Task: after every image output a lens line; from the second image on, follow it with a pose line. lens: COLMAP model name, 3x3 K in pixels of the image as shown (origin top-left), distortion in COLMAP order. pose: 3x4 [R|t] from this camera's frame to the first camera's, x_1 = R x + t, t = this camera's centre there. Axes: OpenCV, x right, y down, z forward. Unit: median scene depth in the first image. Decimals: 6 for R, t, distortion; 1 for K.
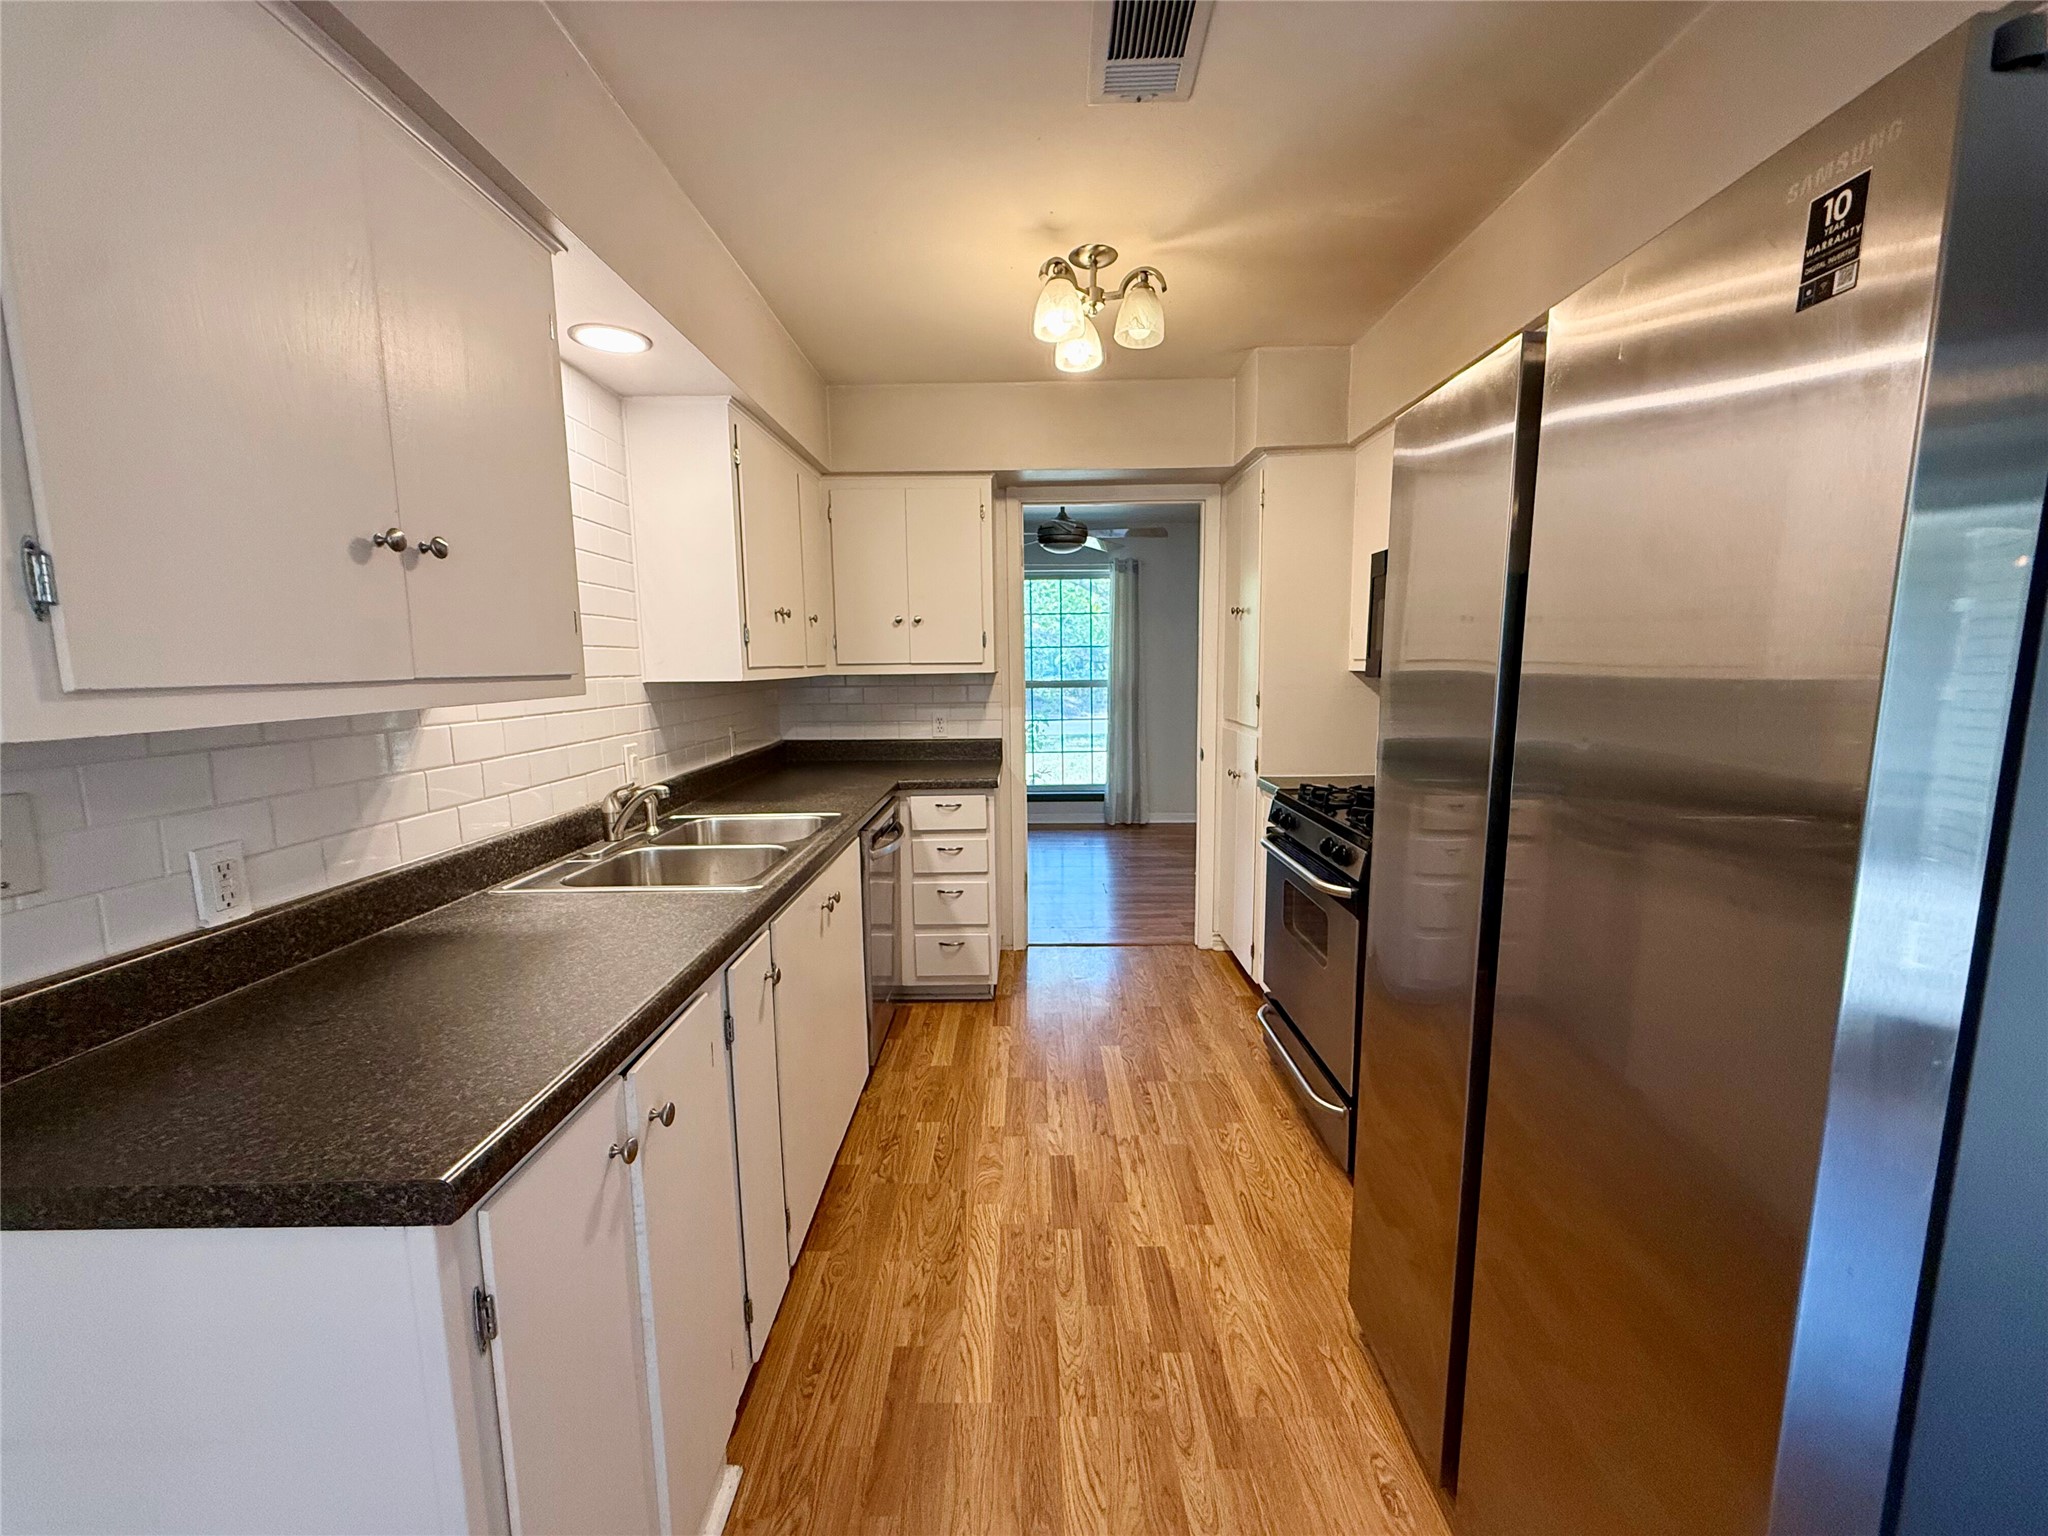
lens RADIAL K [[805.9, 0, 1022.5], [0, 805.9, 771.7], [0, 0, 1]] dist [-0.000368, 0.000067]
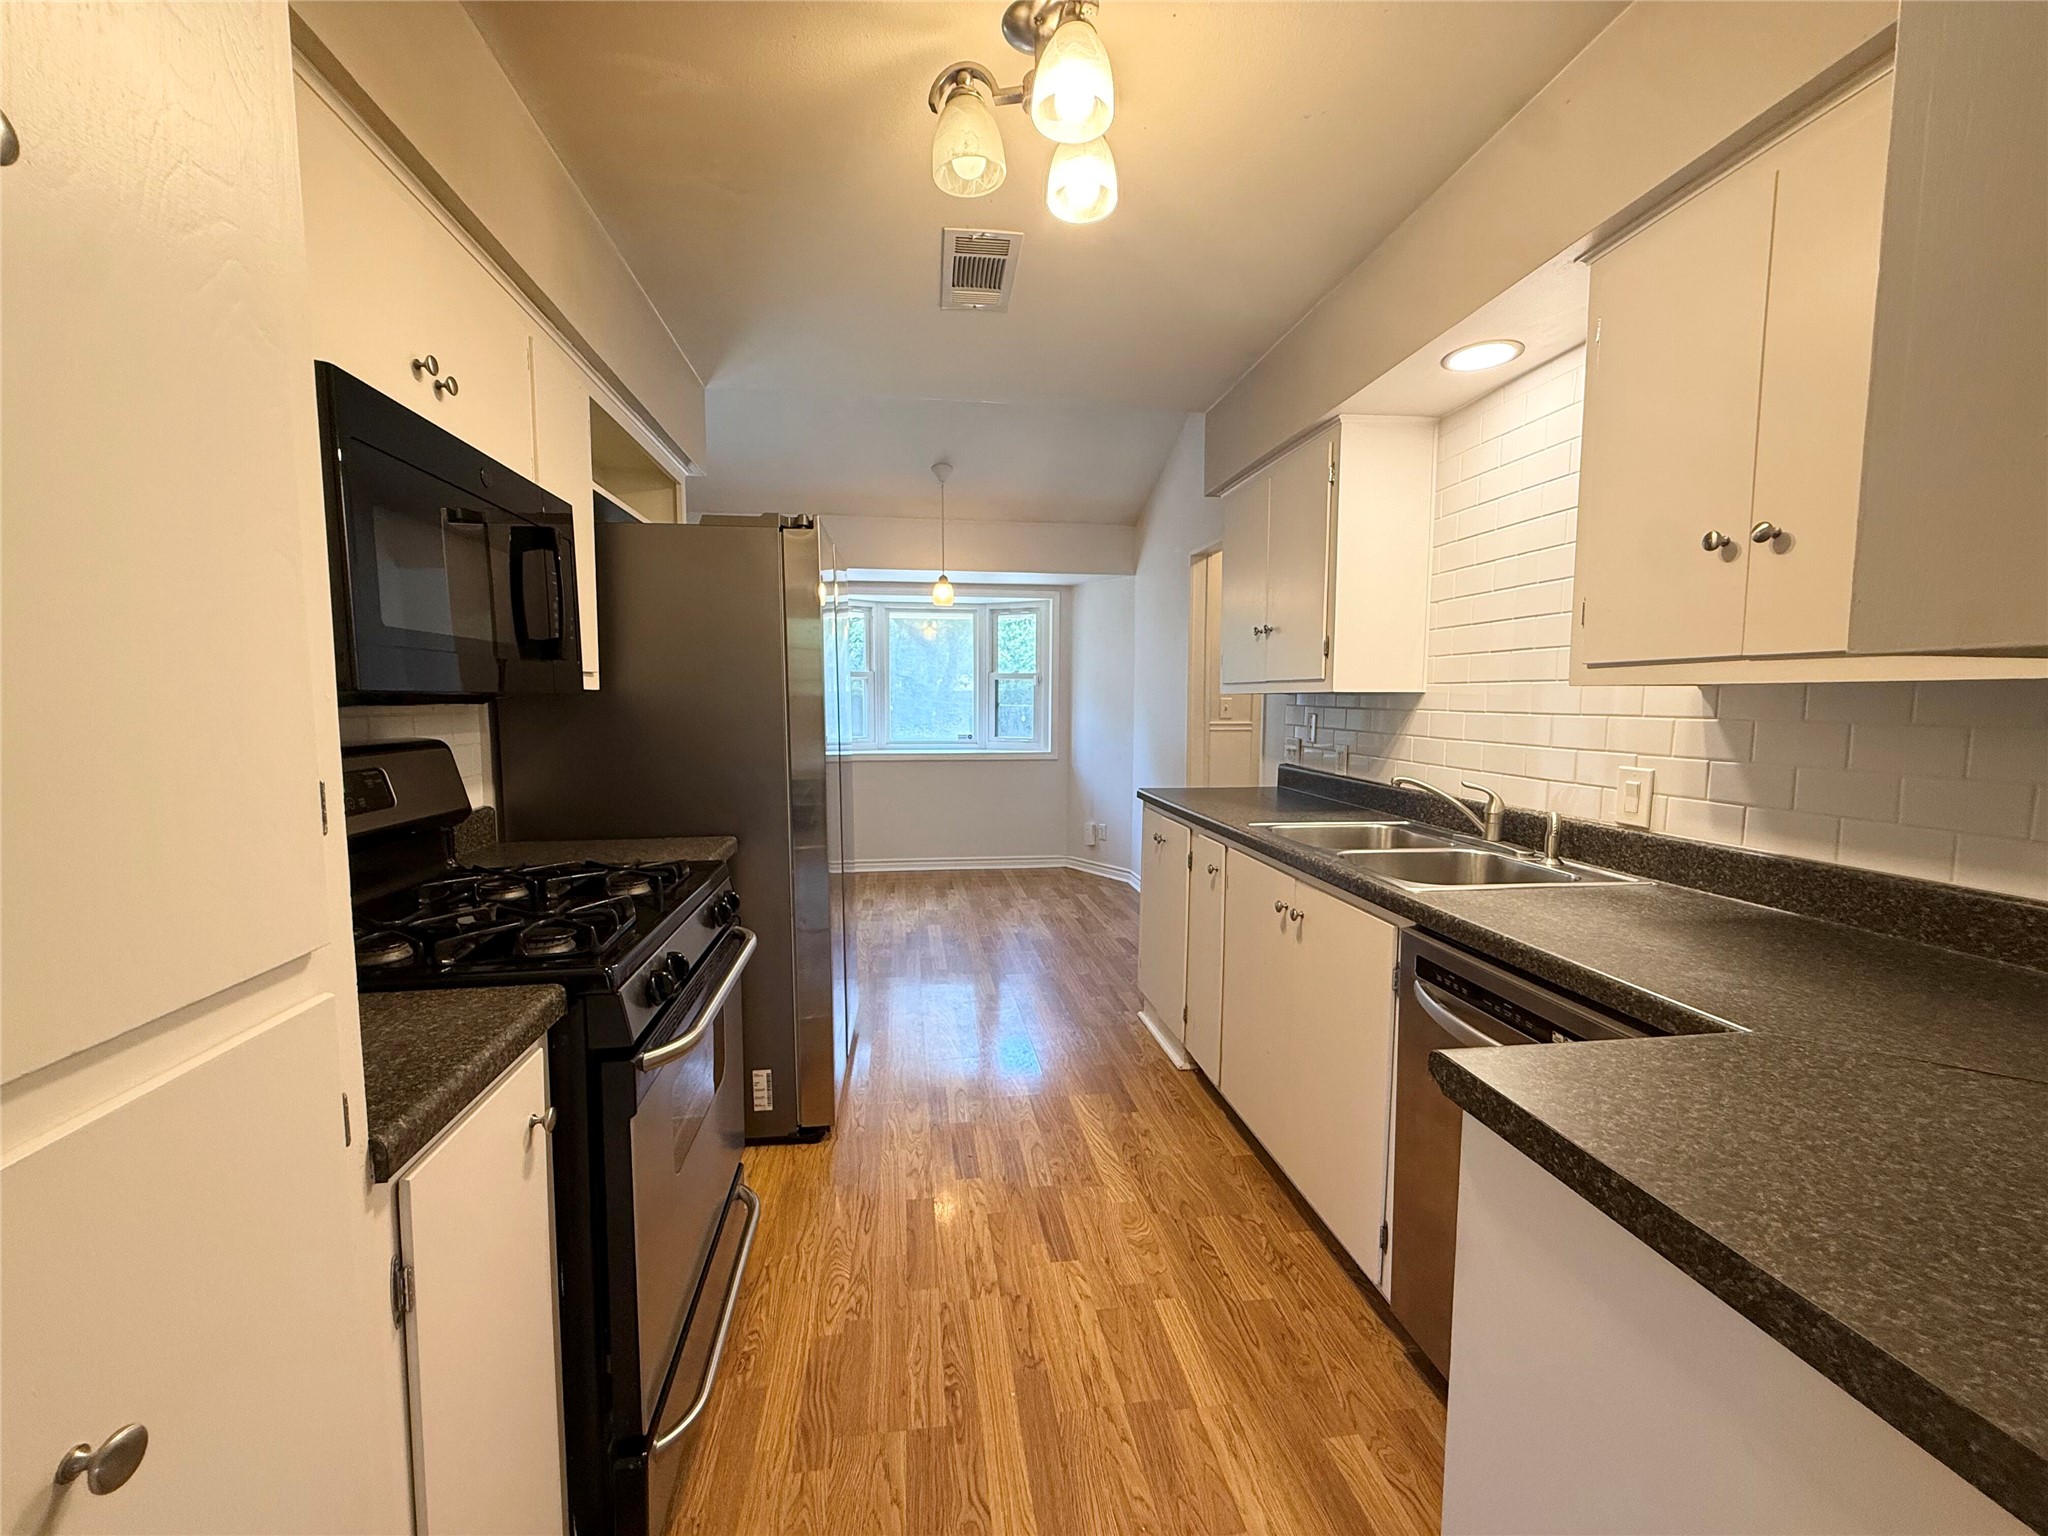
lens RADIAL K [[805.9, 0, 1016.3], [0, 805.9, 766.2], [0, 0, 1]] dist [-0.000368, 0.000067]
pose [[-0.989502, 0.021490, -0.142916, 0.210049], [-0.010830, 0.975076, 0.221606, -0.205901], [0.144116, 0.220827, -0.964607, 1.713829]]
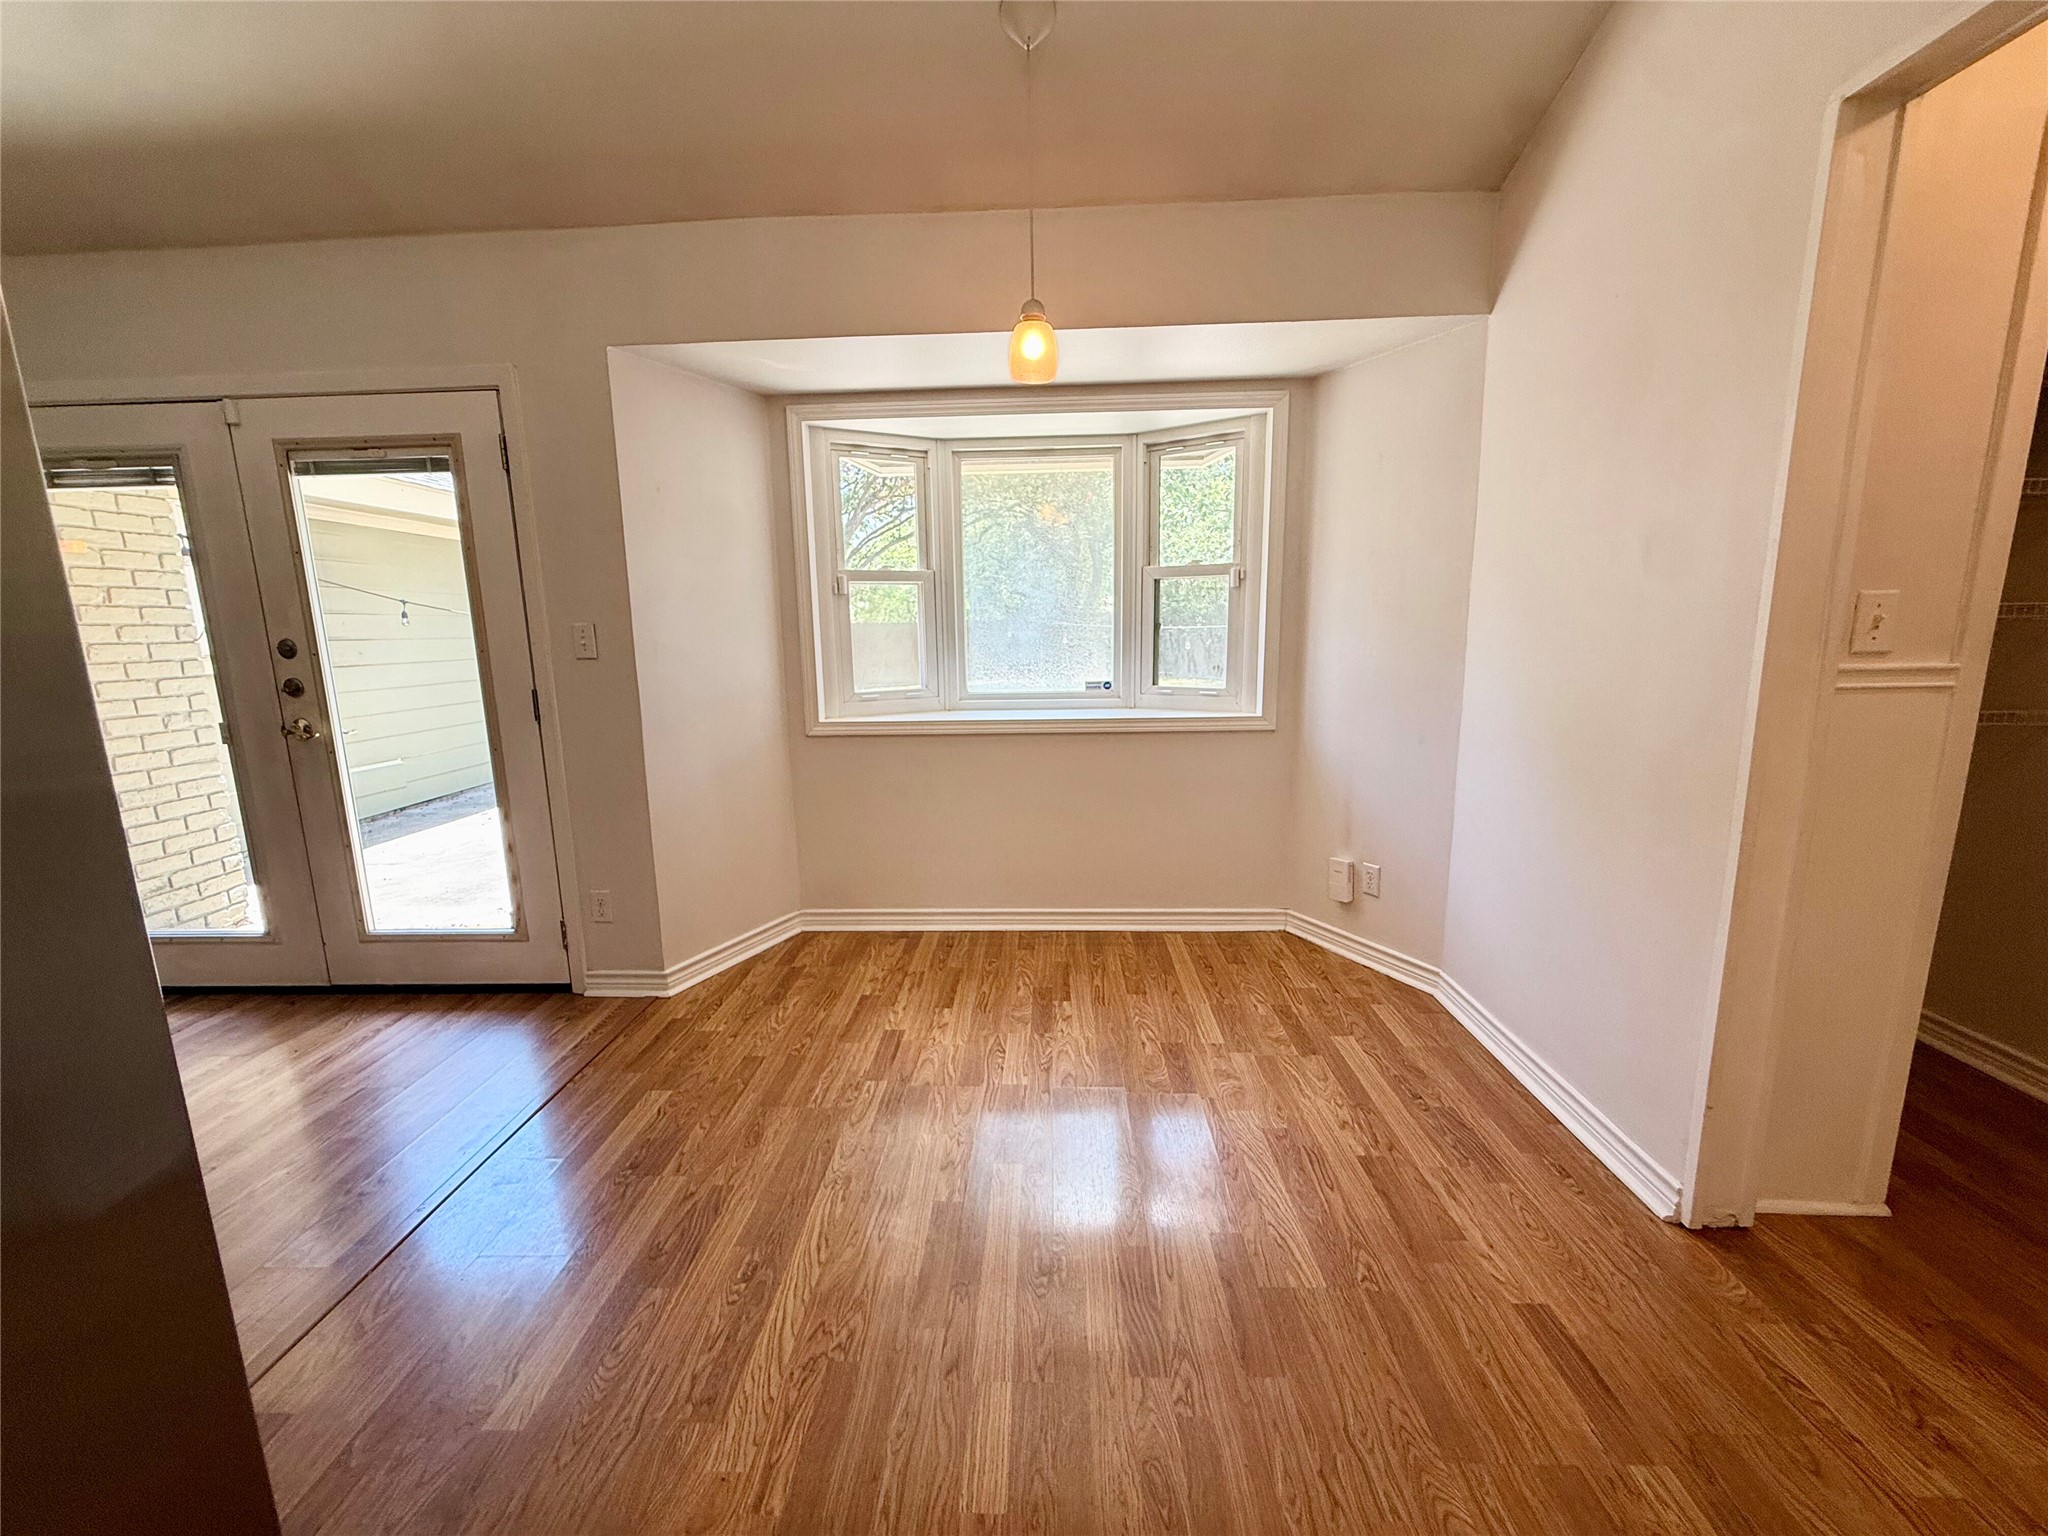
lens RADIAL K [[805.9, 0, 1023.6], [0, 805.9, 755.4], [0, 0, 1]] dist [-0.000368, 0.000067]
pose [[-0.998850, 0.026831, 0.039742, 0.156958], [0.037450, 0.954121, 0.297071, -0.136024], [-0.029948, 0.298217, -0.954028, 1.246869]]
